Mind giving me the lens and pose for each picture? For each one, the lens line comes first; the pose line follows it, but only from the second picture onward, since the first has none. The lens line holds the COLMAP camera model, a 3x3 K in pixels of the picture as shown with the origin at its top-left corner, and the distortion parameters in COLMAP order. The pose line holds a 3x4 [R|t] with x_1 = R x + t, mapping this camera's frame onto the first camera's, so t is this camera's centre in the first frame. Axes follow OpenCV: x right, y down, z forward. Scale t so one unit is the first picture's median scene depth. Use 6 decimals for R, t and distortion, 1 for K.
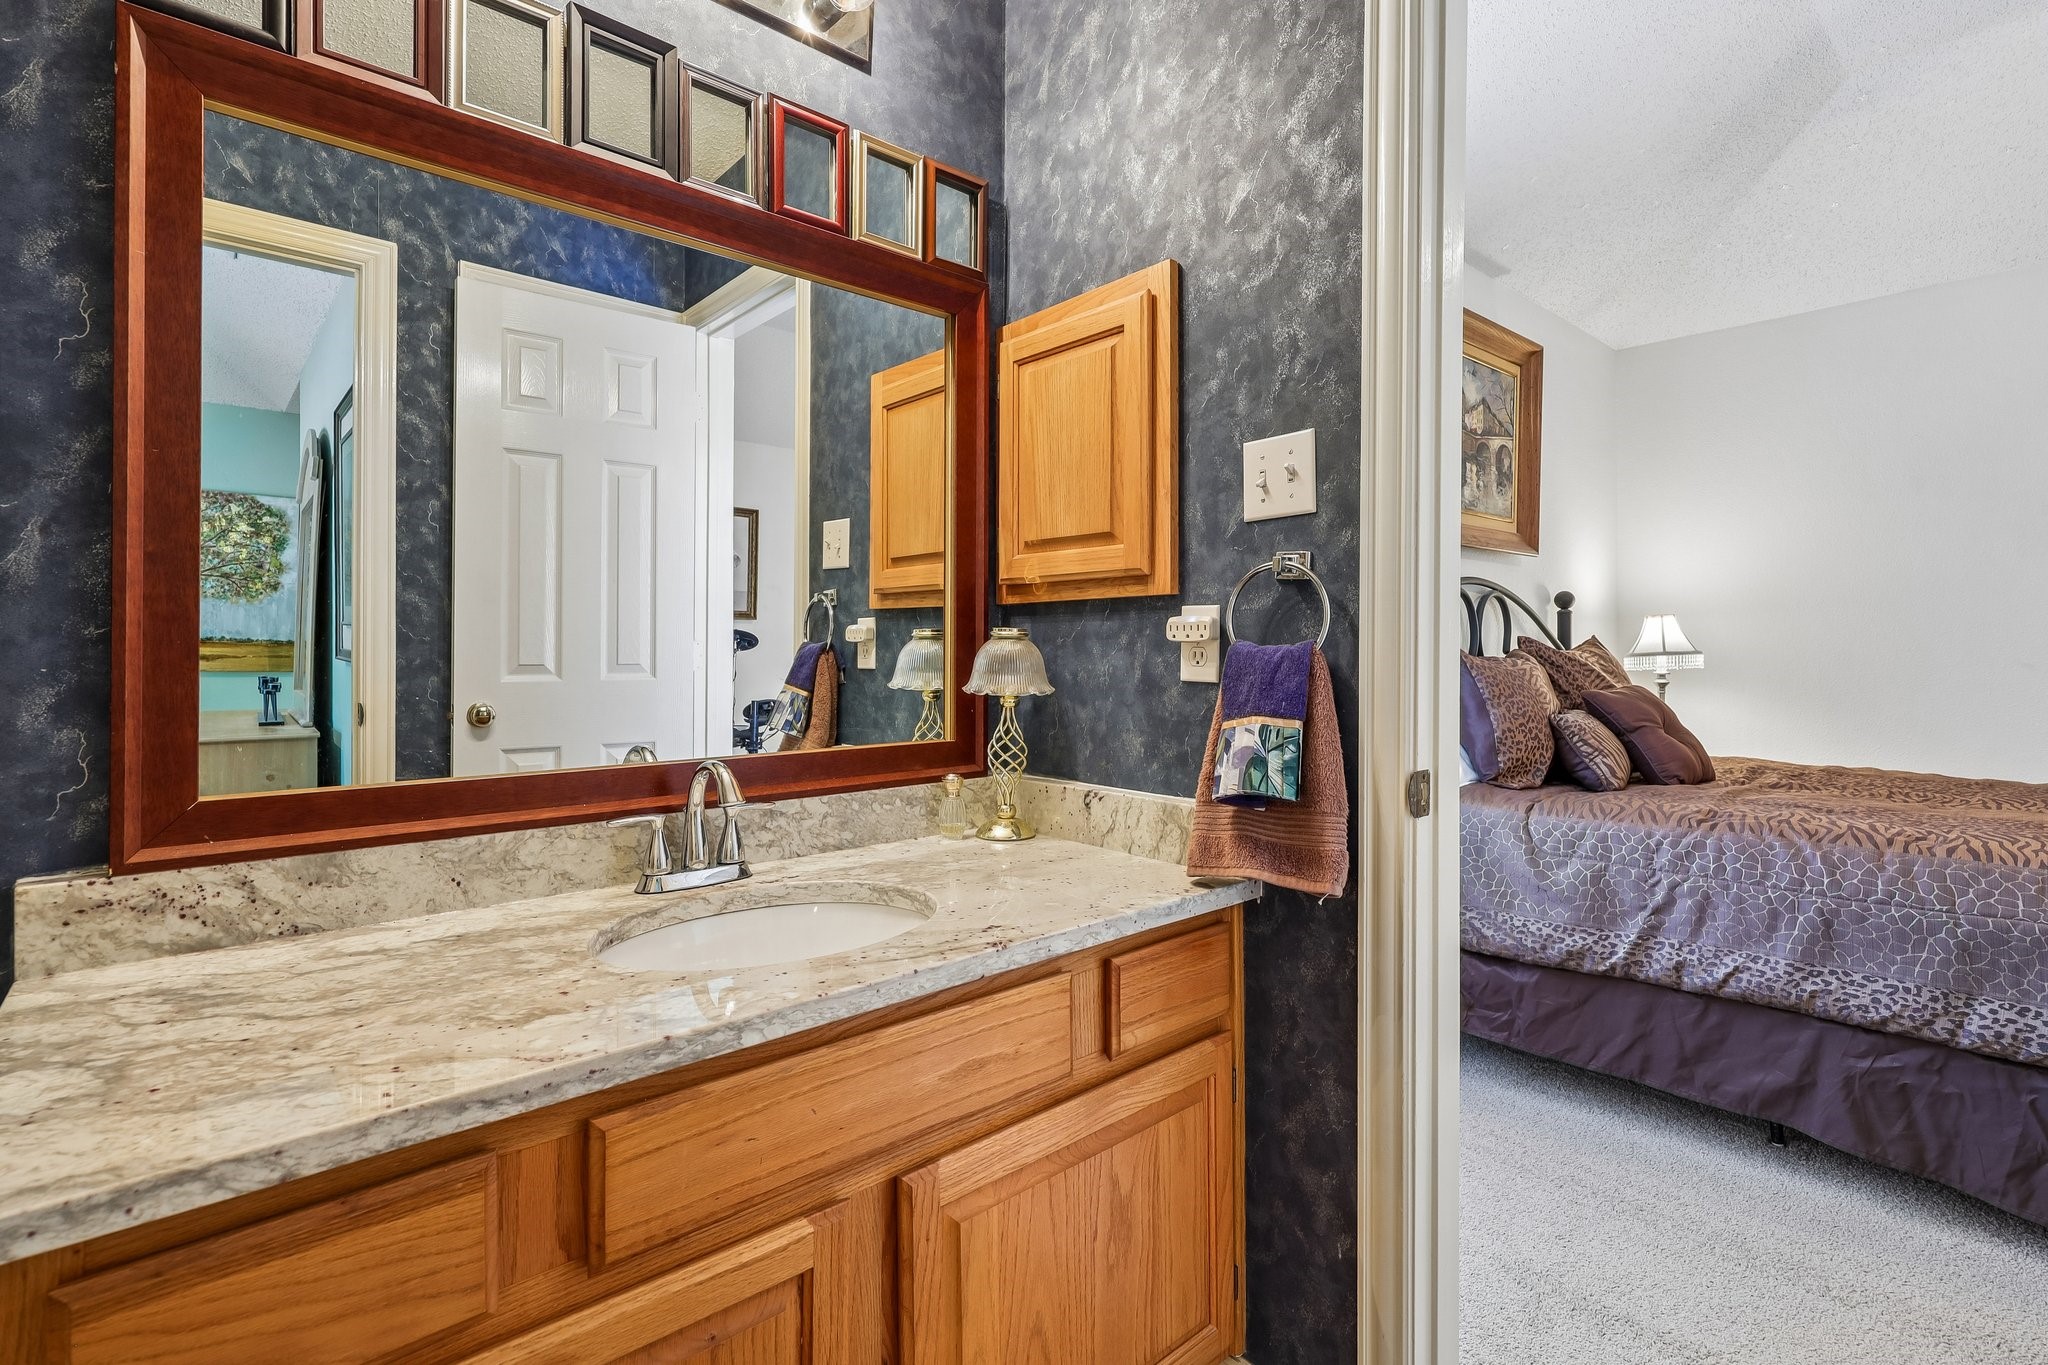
lens RADIAL K [[931.3, 0, 1032.0], [0, 931.3, 646.9], [0, 0, 1]] dist [-0.000105, 0.000442]
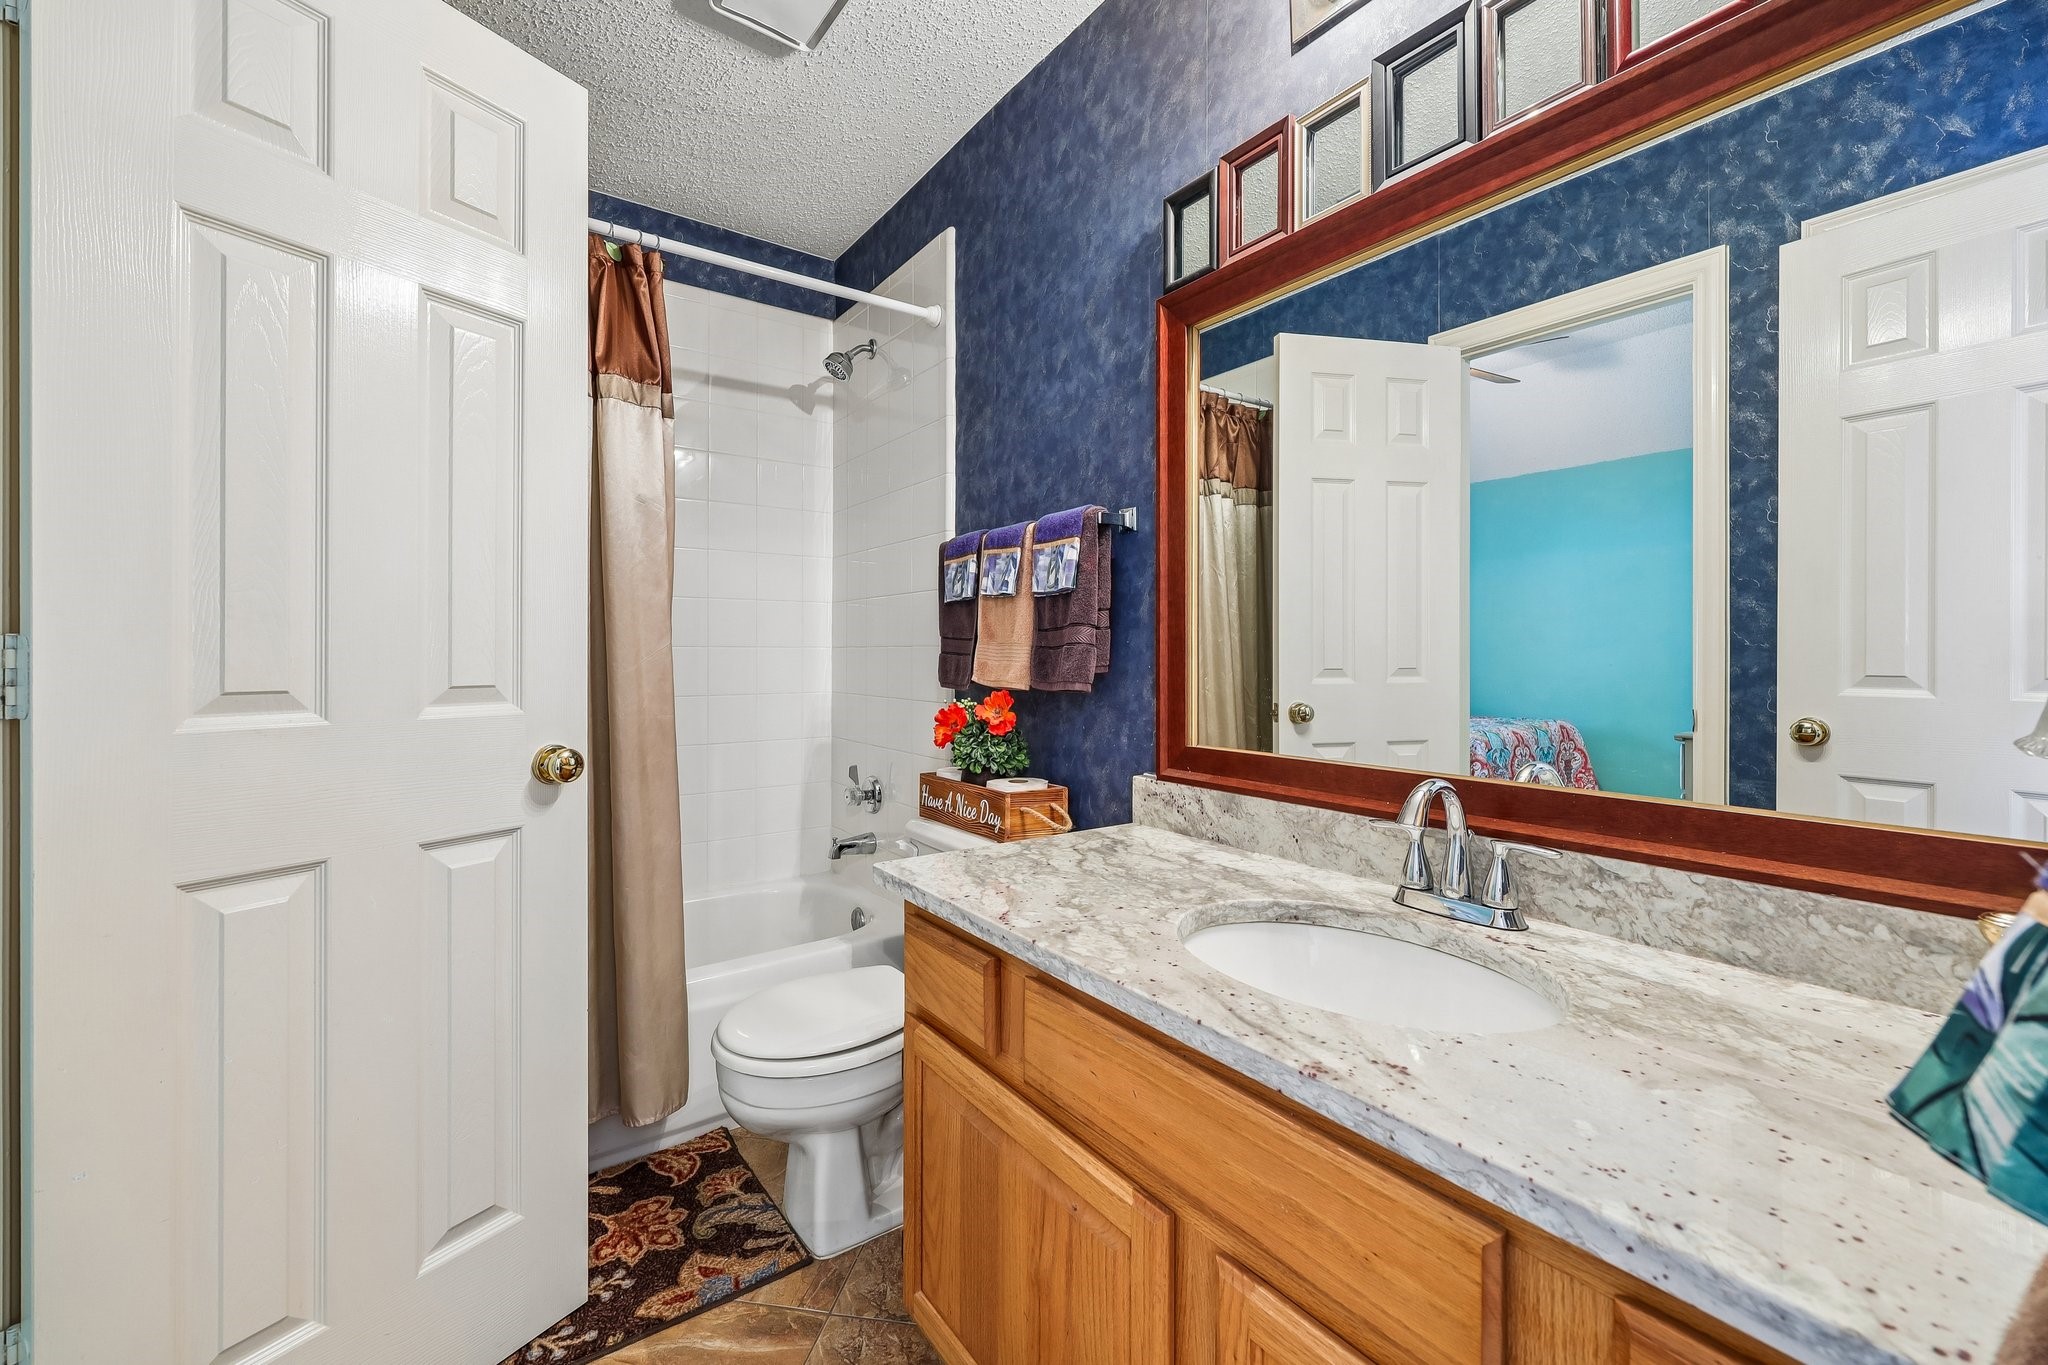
lens RADIAL K [[822.5, 0, 1024.2], [0, 822.5, 660.4], [0, 0, 1]] dist [-0.000655, -0.000864]
pose [[-0.089969, 0.005234, -0.995931, 0.579934], [0.001081, 0.999986, 0.005158, 0.002307], [0.995944, -0.000612, -0.089973, 0.792948]]
